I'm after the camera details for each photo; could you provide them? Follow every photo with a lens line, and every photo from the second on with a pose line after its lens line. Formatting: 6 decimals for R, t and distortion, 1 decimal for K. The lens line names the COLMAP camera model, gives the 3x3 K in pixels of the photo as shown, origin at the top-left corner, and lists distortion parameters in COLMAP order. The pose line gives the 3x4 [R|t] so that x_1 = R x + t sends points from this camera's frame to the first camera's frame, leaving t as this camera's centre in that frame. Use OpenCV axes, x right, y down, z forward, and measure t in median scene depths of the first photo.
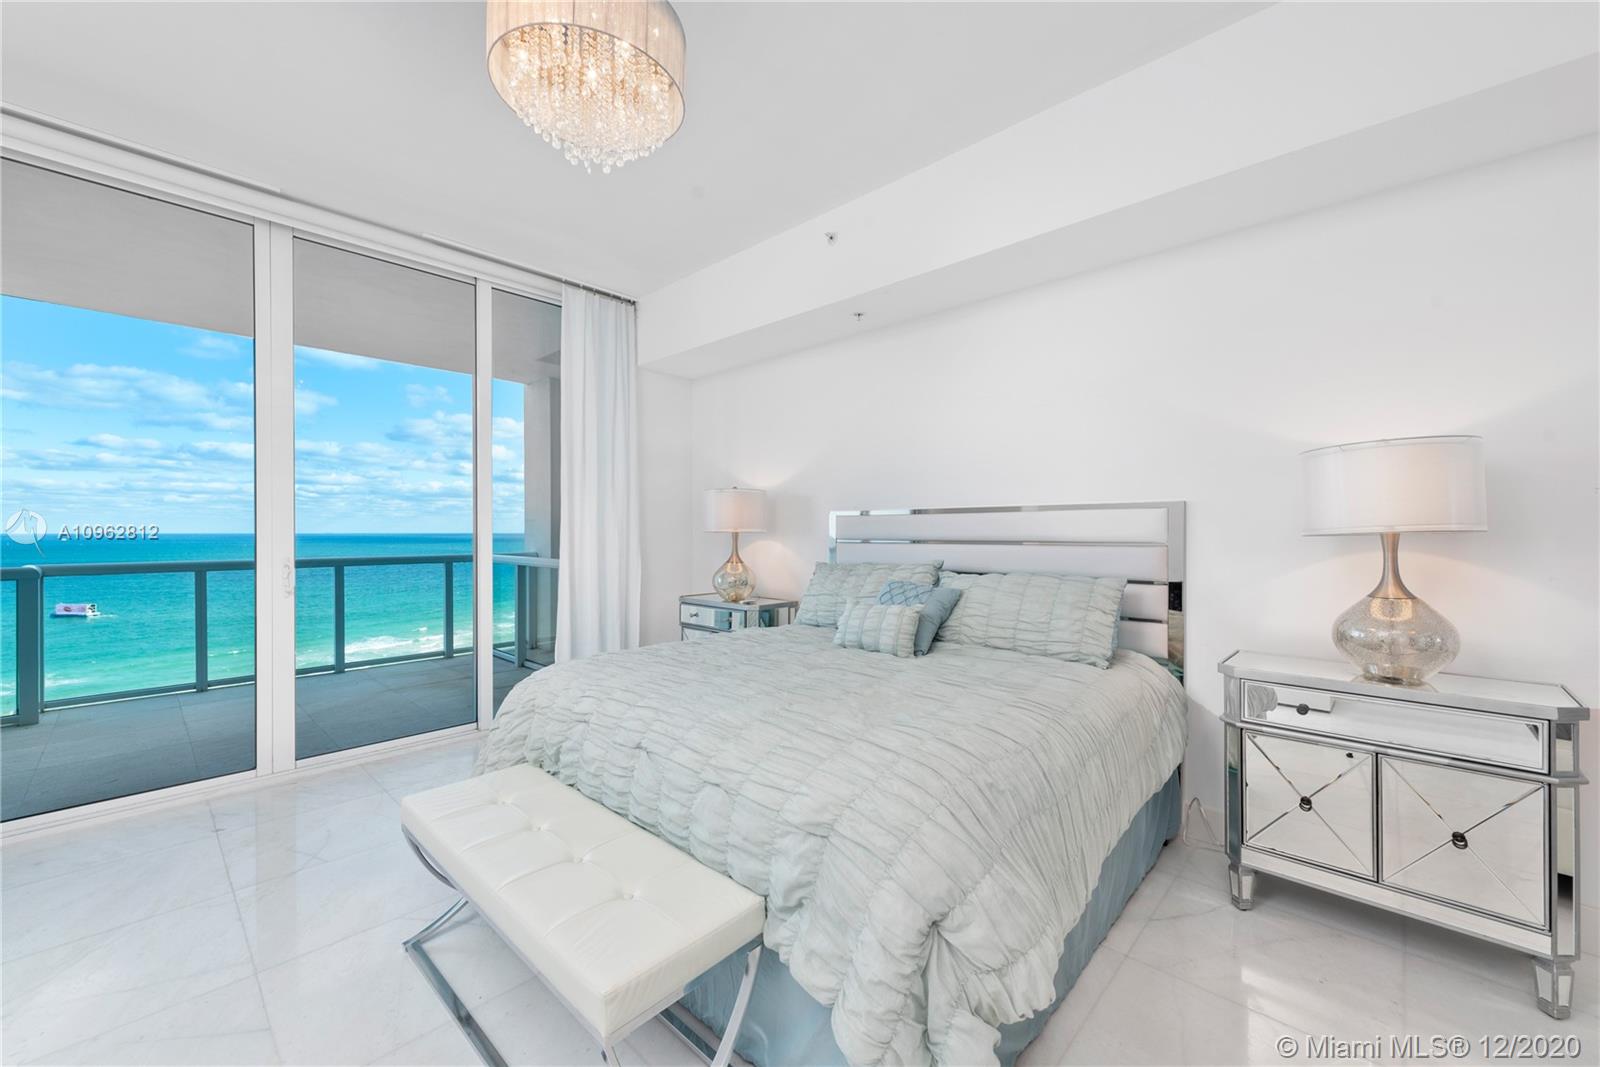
lens RADIAL K [[634.0, 0, 796.2], [0, 634.0, 528.8], [0, 0, 1]] dist [0.007168, -0.001830]
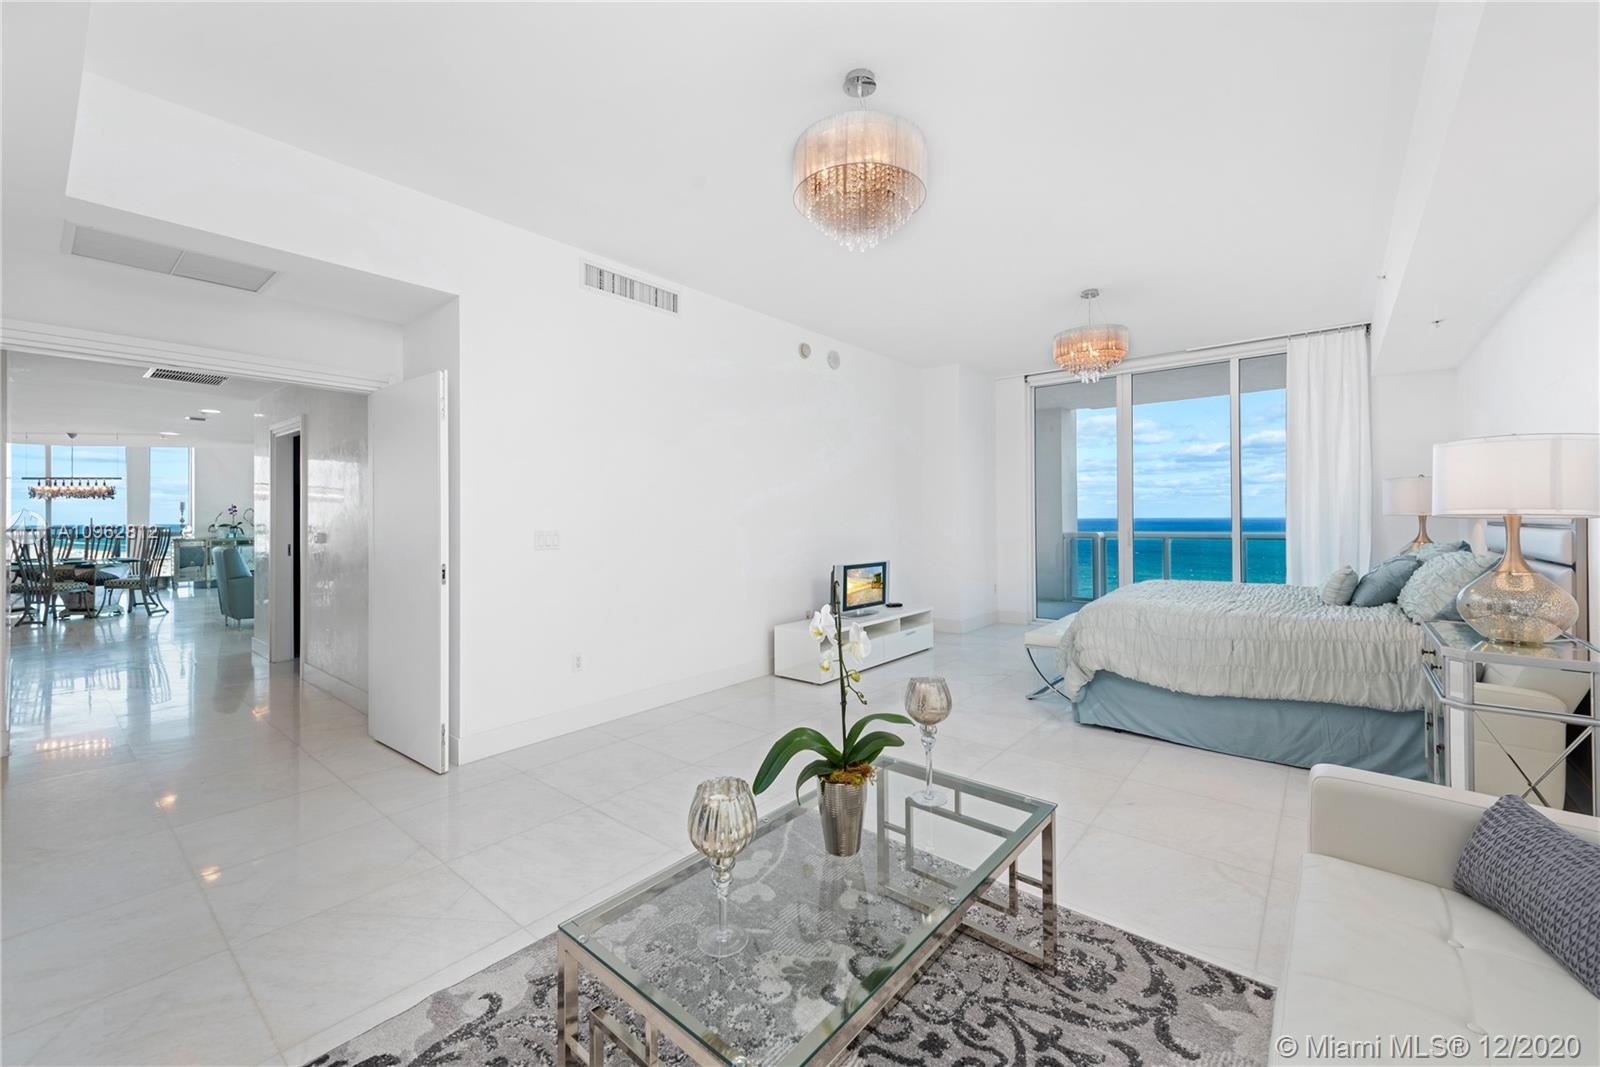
lens RADIAL K [[634.0, 0, 810.3], [0, 634.0, 506.6], [0, 0, 1]] dist [0.007168, -0.001830]
pose [[0.081440, -0.019071, -0.996496, 0.947440], [0.009983, 0.999782, -0.018318, -0.001622], [0.996628, -0.008456, 0.081613, -0.170357]]
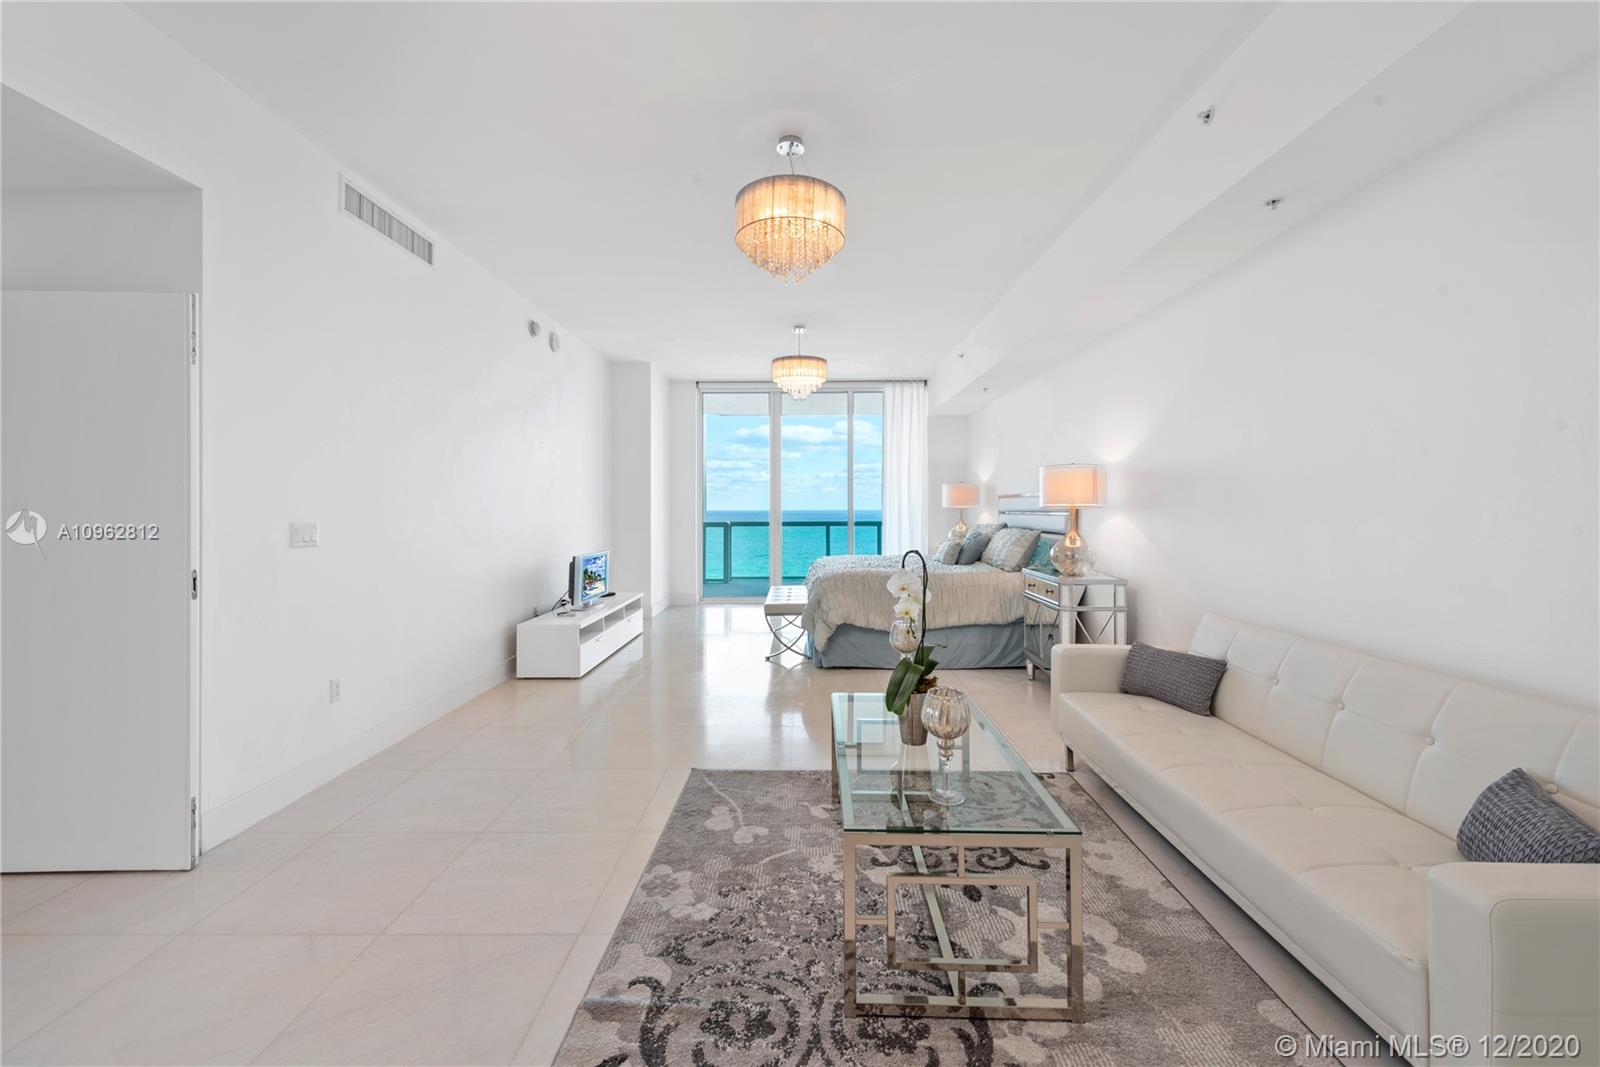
lens RADIAL K [[634.0, 0, 801.0], [0, 634.0, 504.4], [0, 0, 1]] dist [0.007168, -0.001830]
pose [[0.687873, -0.006468, -0.725802, 0.889208], [0.006538, 0.999975, -0.002716, -0.002095], [0.725801, -0.002877, 0.687898, -0.545888]]
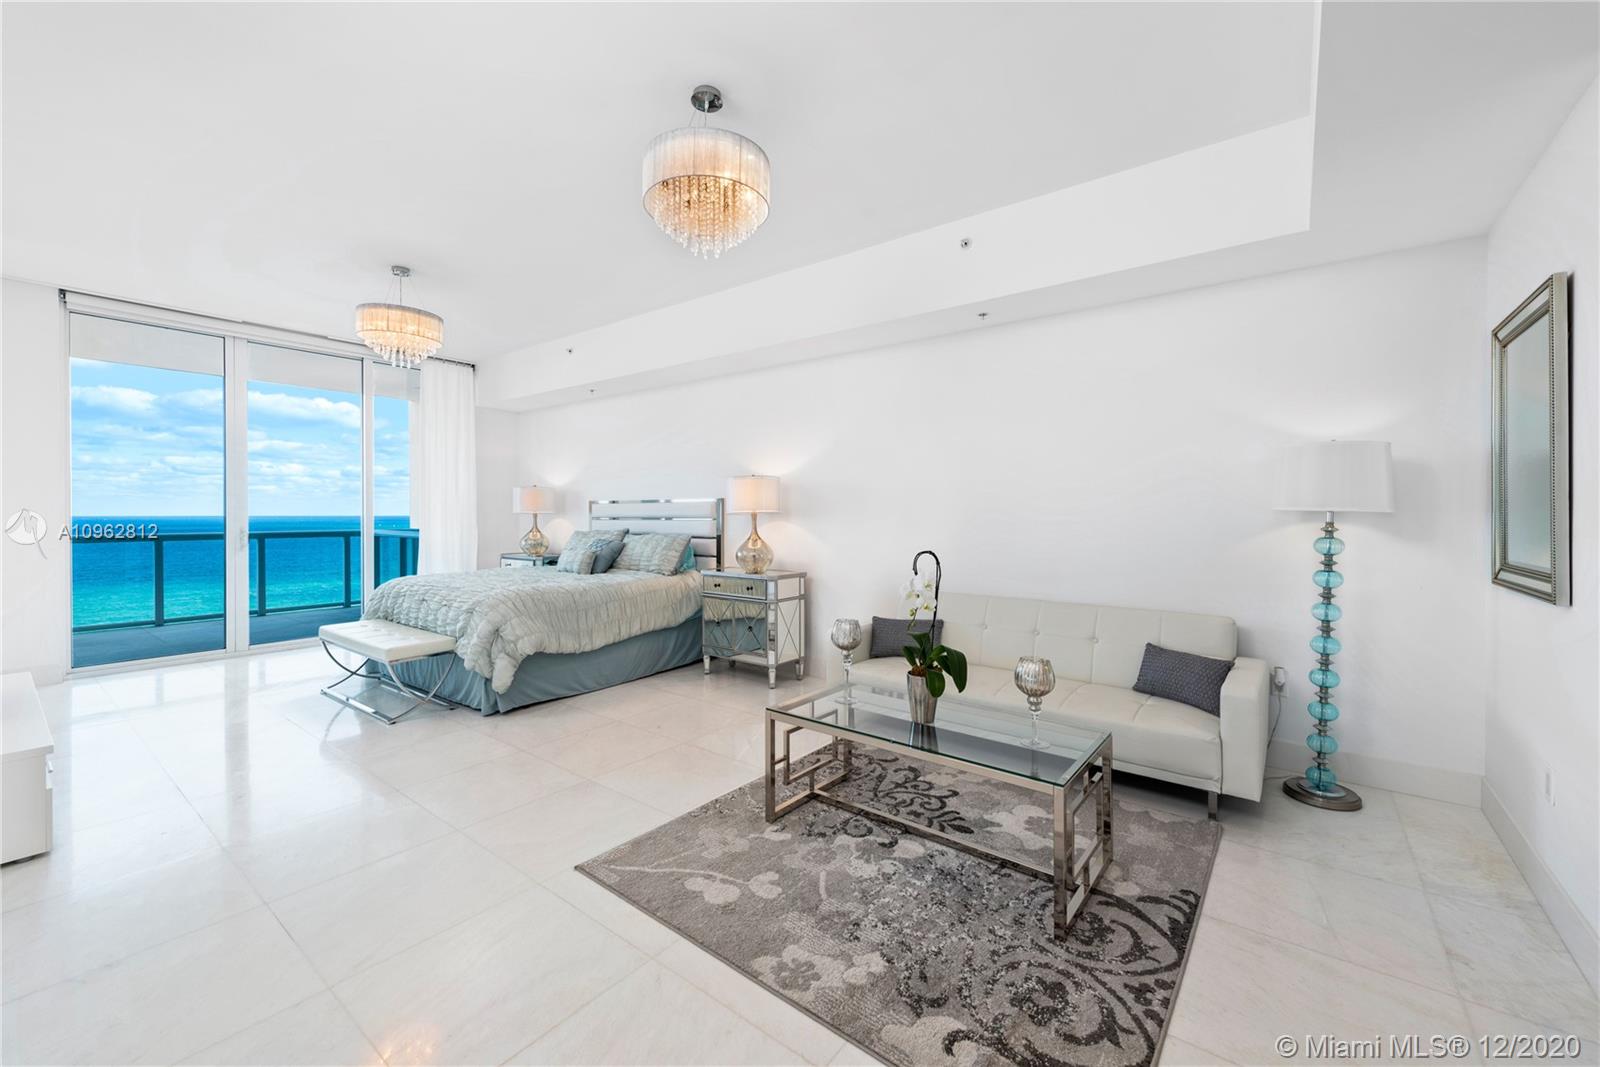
lens RADIAL K [[634.0, 0, 797.6], [0, 634.0, 512.5], [0, 0, 1]] dist [0.007168, -0.001830]
pose [[0.994069, -0.000941, 0.108746, 0.396702], [0.000516, 0.999992, 0.003929, -0.002930], [-0.108748, -0.003850, 0.994062, -0.690850]]
